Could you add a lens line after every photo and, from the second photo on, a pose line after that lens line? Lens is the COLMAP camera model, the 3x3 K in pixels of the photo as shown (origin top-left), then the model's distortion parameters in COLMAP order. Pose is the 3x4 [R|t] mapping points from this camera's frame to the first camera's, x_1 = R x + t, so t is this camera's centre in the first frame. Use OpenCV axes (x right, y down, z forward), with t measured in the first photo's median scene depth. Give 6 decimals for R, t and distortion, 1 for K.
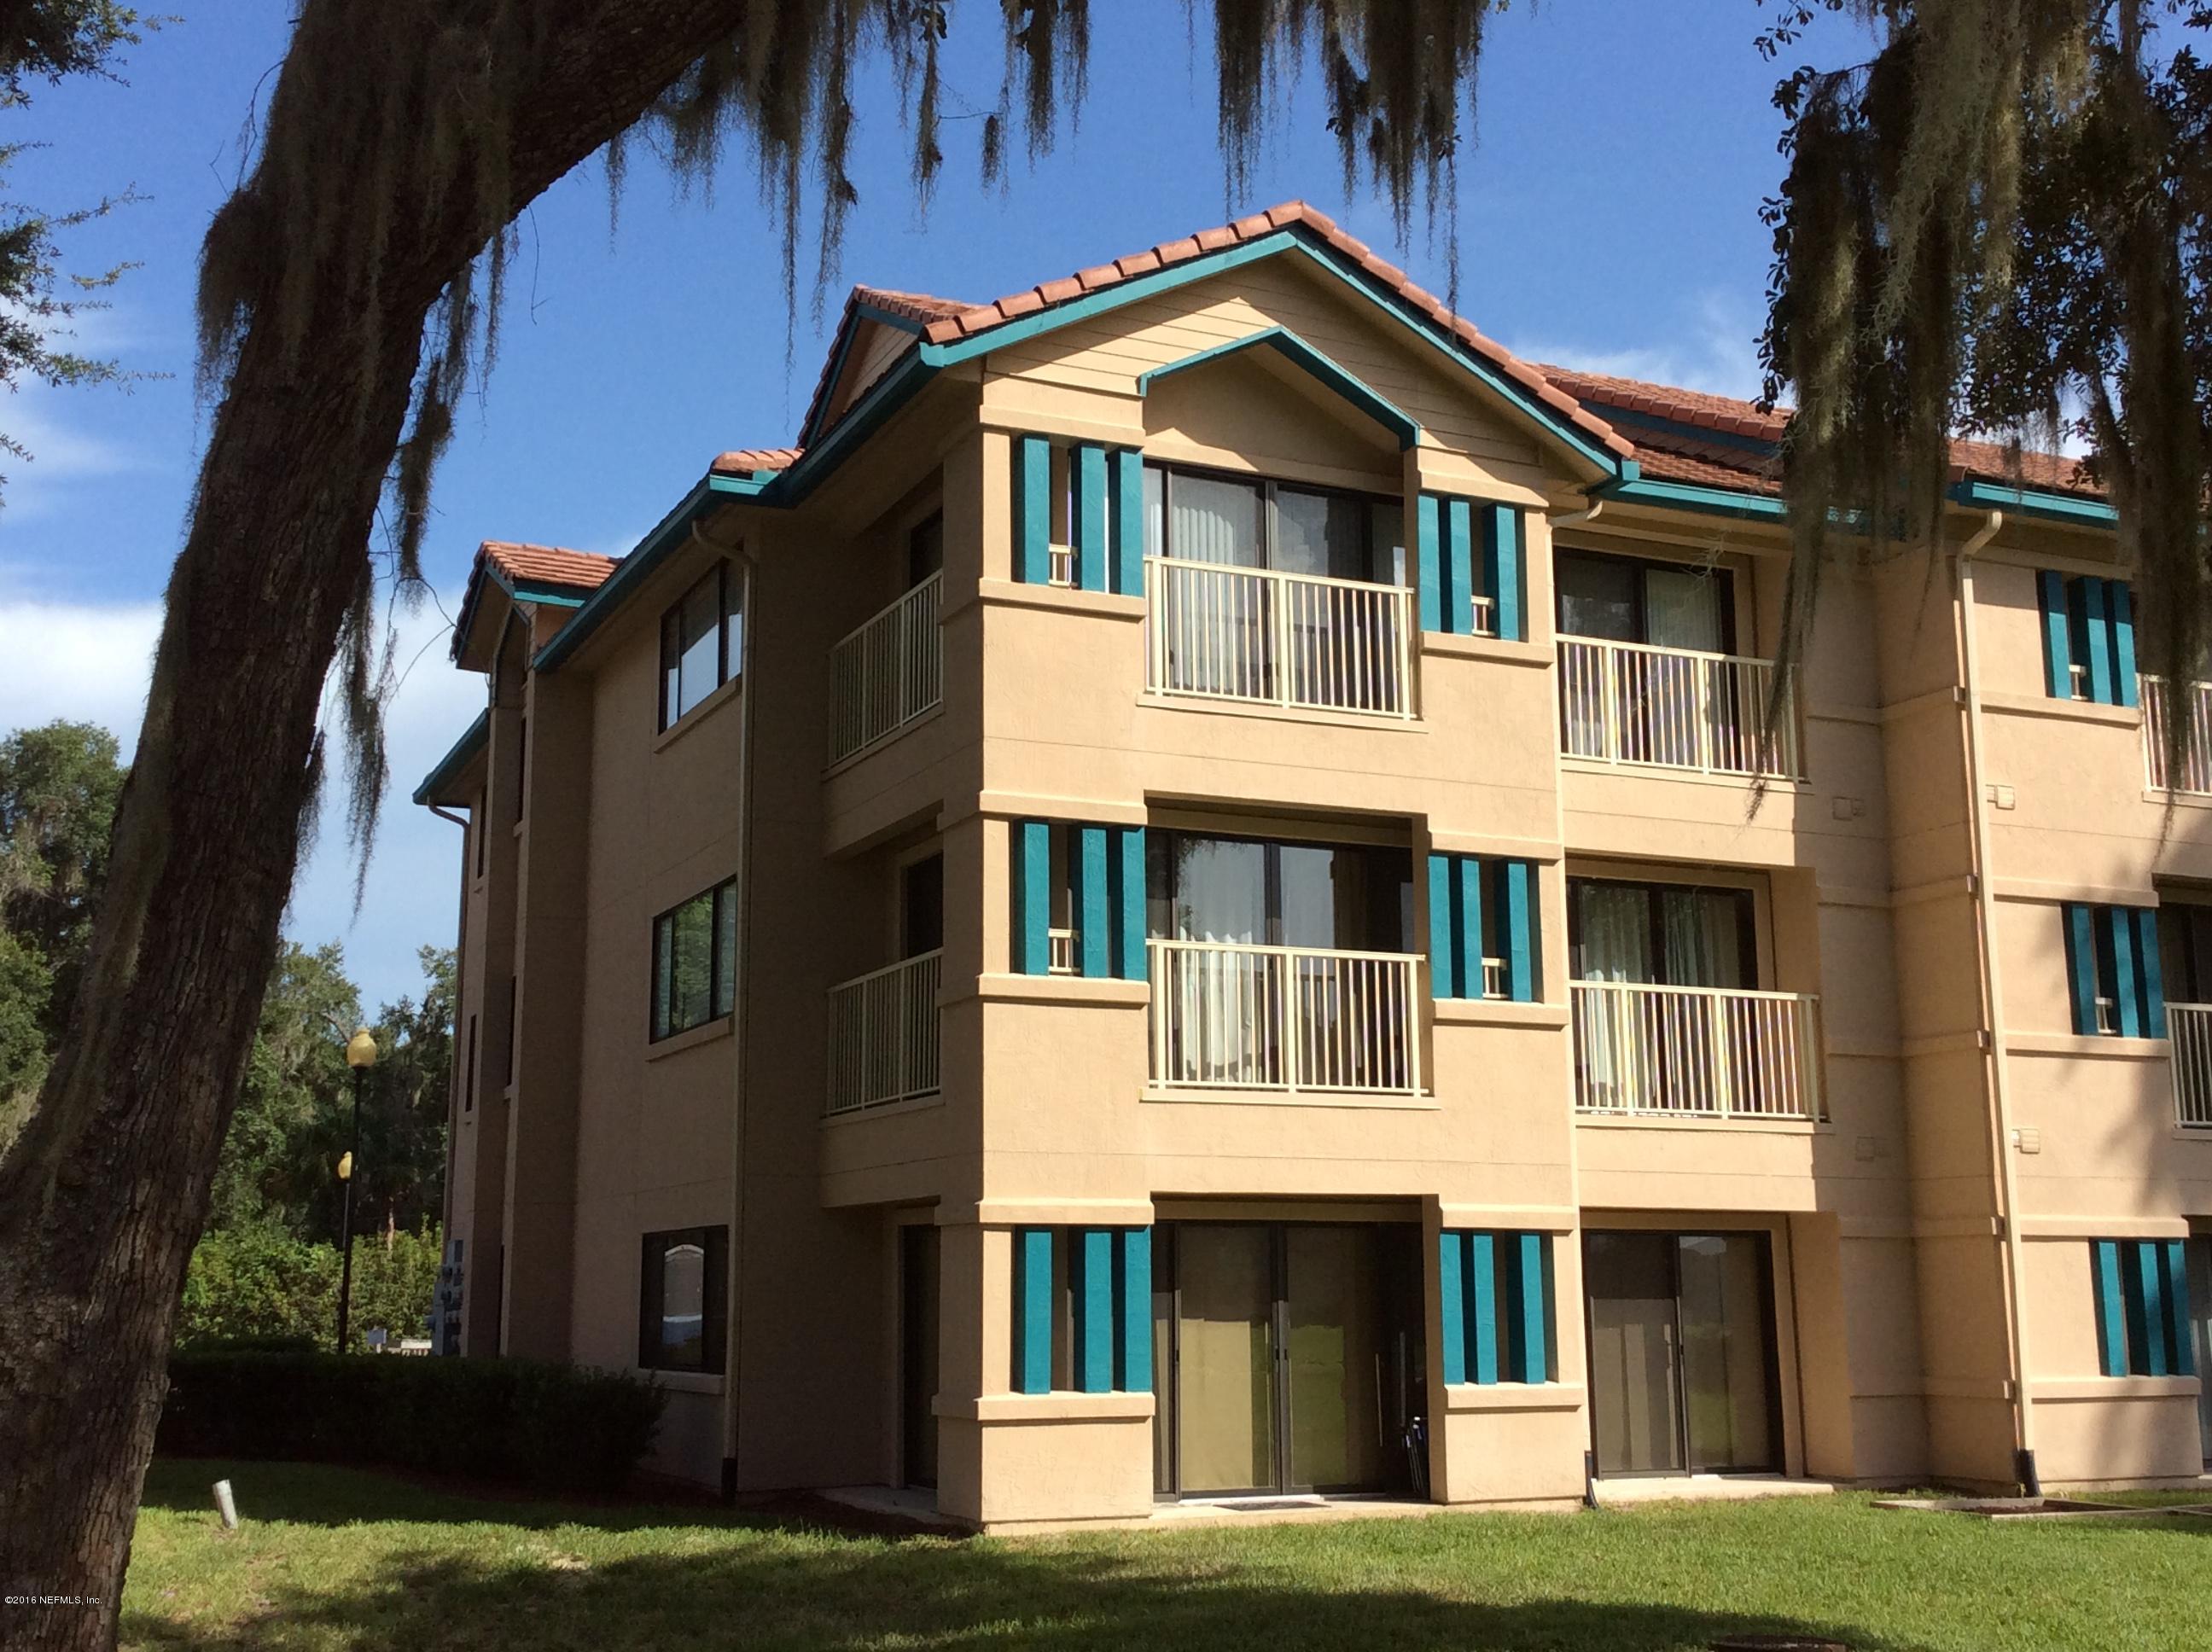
lens RADIAL K [[2519.8, 0, 1108.2], [0, 2519.8, 791.0], [0, 0, 1]] dist [0.023802, 0.027653]
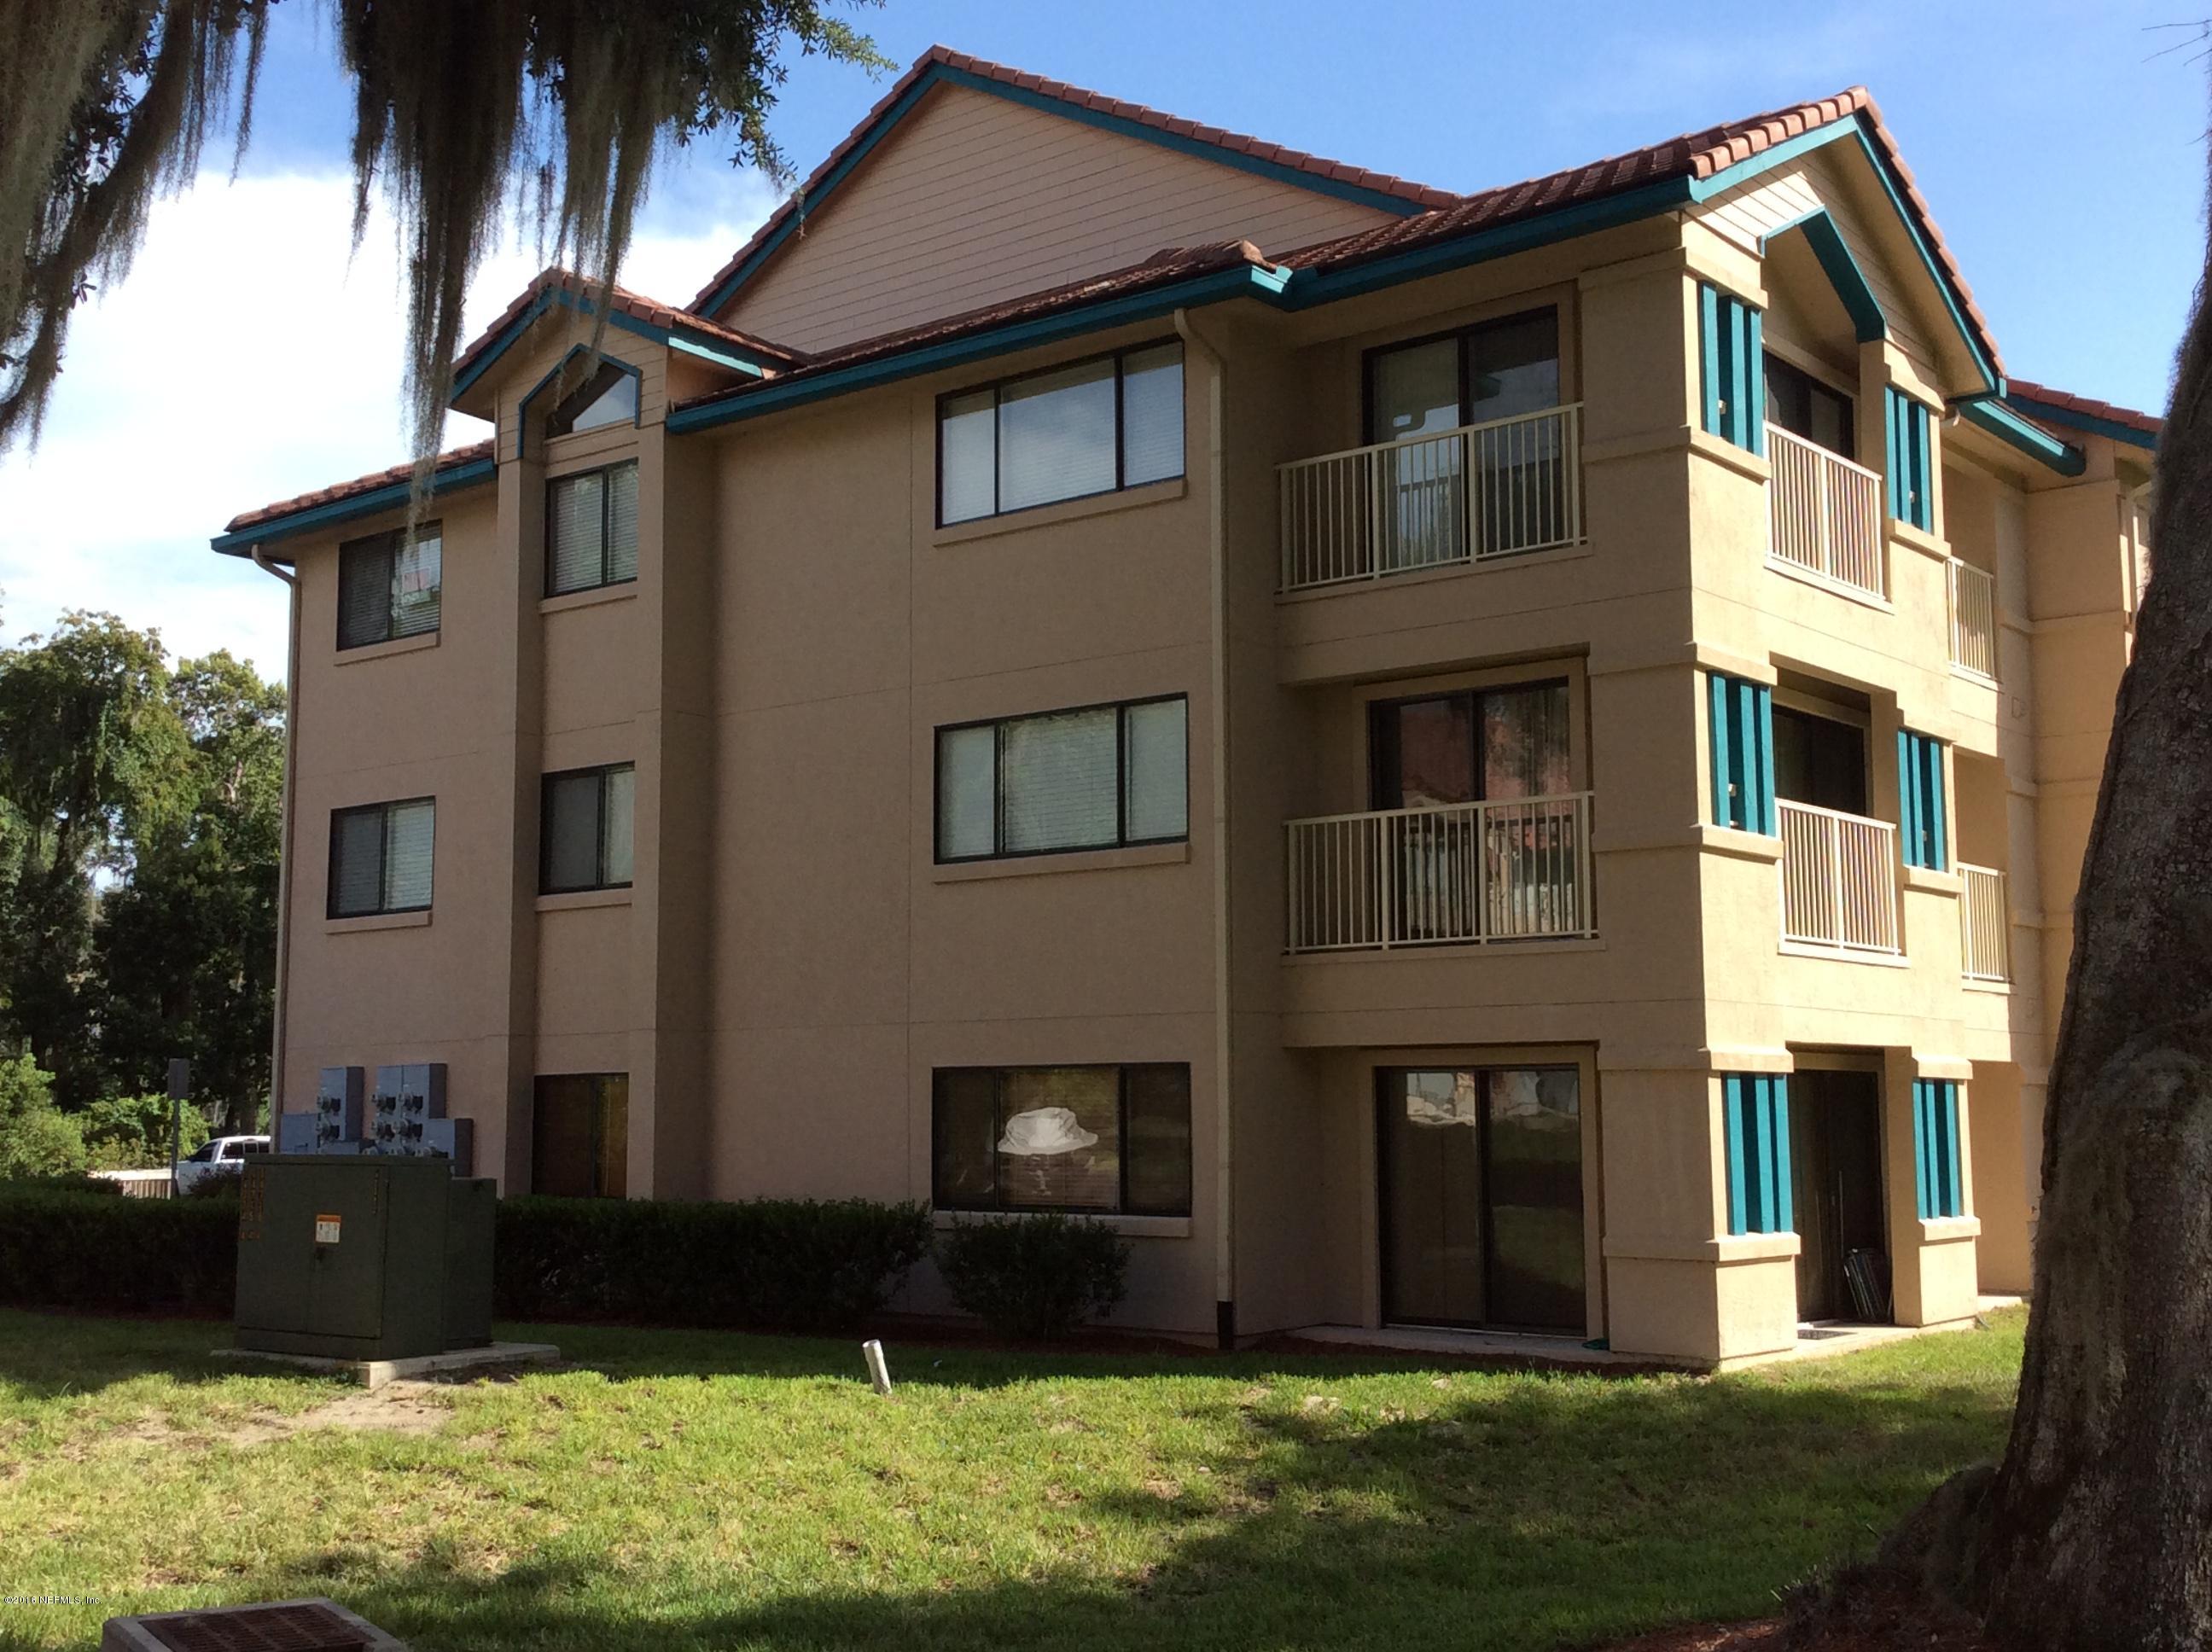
lens RADIAL K [[2523.4, 0, 1106.0], [0, 2523.4, 826.0], [0, 0, 1]] dist [-0.074341, 0.000723]
pose [[0.905498, 0.055026, 0.420769, -0.627342], [-0.090425, 0.993804, 0.064633, 0.028134], [-0.414605, -0.096573, 0.904863, 0.182801]]
